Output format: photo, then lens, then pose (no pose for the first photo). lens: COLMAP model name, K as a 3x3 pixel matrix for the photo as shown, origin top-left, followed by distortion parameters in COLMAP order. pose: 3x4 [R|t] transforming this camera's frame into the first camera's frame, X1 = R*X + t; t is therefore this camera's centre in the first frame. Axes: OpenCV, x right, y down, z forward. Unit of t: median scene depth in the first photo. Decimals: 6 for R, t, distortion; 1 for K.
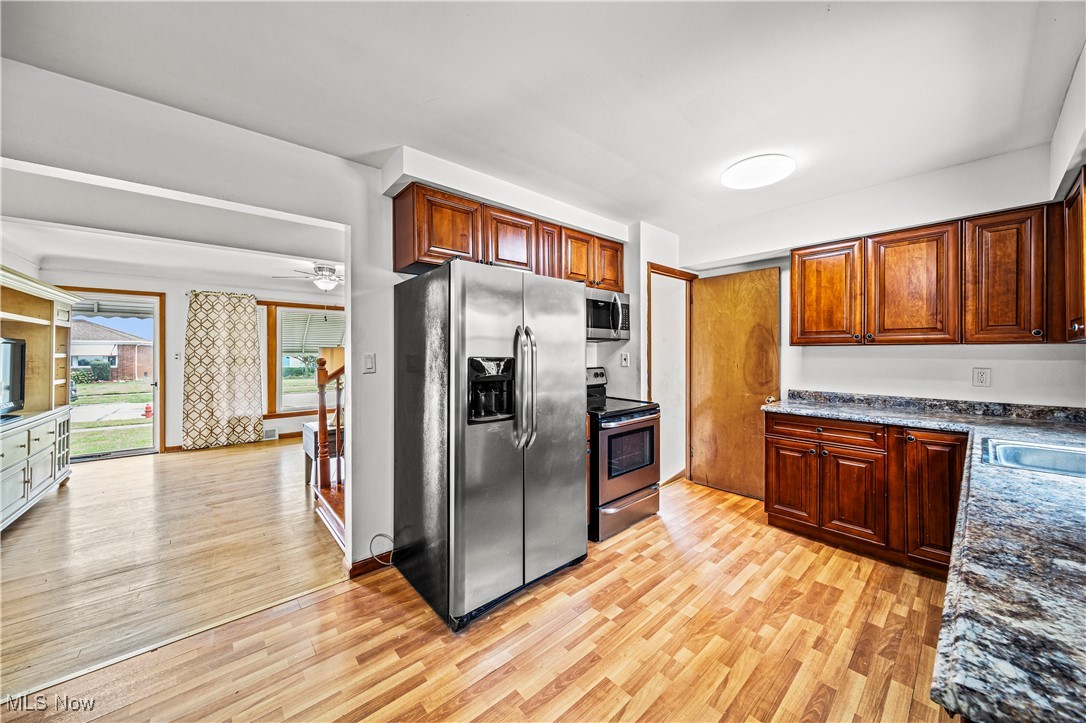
lens RADIAL K [[381.6, 0, 544.7], [0, 381.6, 354.4], [0, 0, 1]] dist [-0.001018, -0.000314]
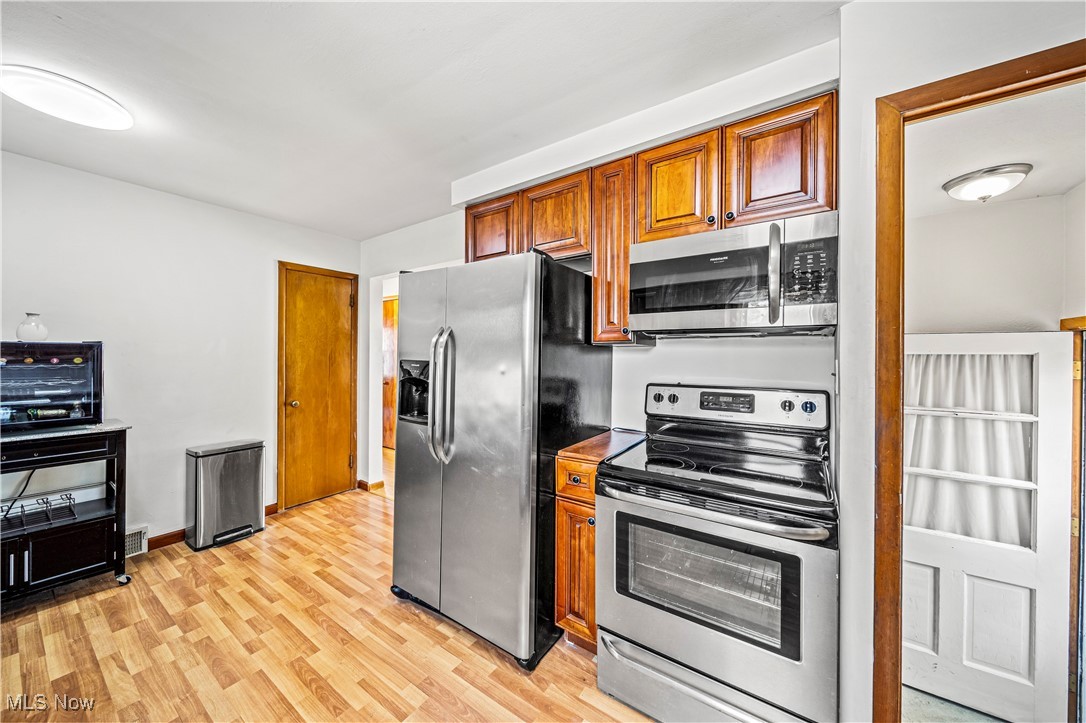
lens RADIAL K [[381.6, 0, 544.7], [0, 381.6, 354.4], [0, 0, 1]] dist [-0.001018, -0.000314]
pose [[0.240918, 0.007366, -0.970518, 0.717734], [-0.007446, 0.999956, 0.005742, -0.014359], [0.970517, 0.005843, 0.240962, 0.824704]]
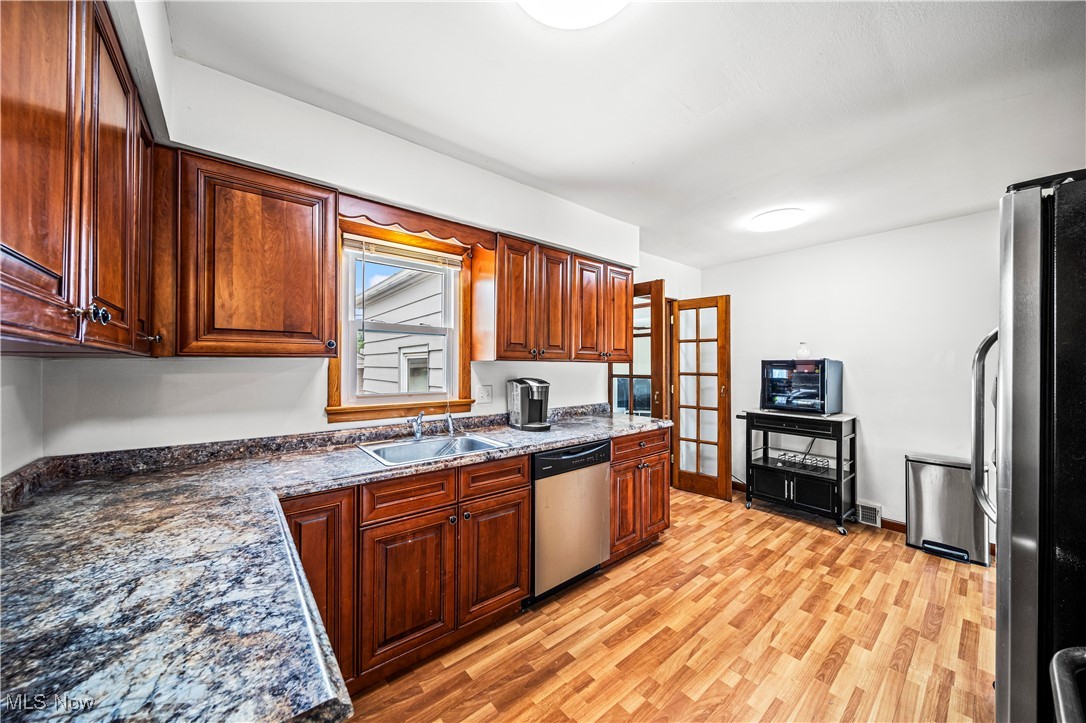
lens RADIAL K [[377.6, 0, 540.6], [0, 377.6, 364.2], [0, 0, 1]] dist [0.000491, -0.000093]
pose [[-0.999522, 0.001715, 0.030880, 0.550903], [0.001674, 0.999998, -0.001366, -0.010997], [-0.030883, -0.001313, -0.999522, 1.329471]]
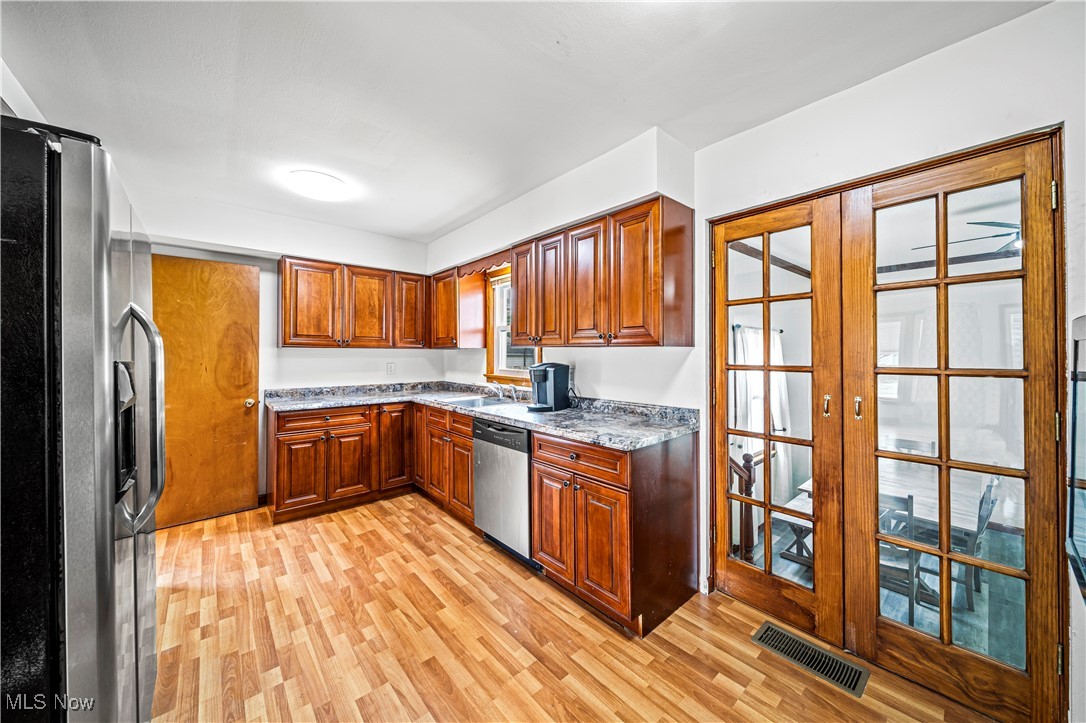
lens RADIAL K [[381.6, 0, 544.7], [0, 381.6, 354.4], [0, 0, 1]] dist [-0.001018, -0.000314]
pose [[-0.001679, -0.001061, 0.999998, -0.482651], [0.004008, 0.999991, 0.001068, -0.000399], [-0.999991, 0.004010, -0.001674, 0.335015]]
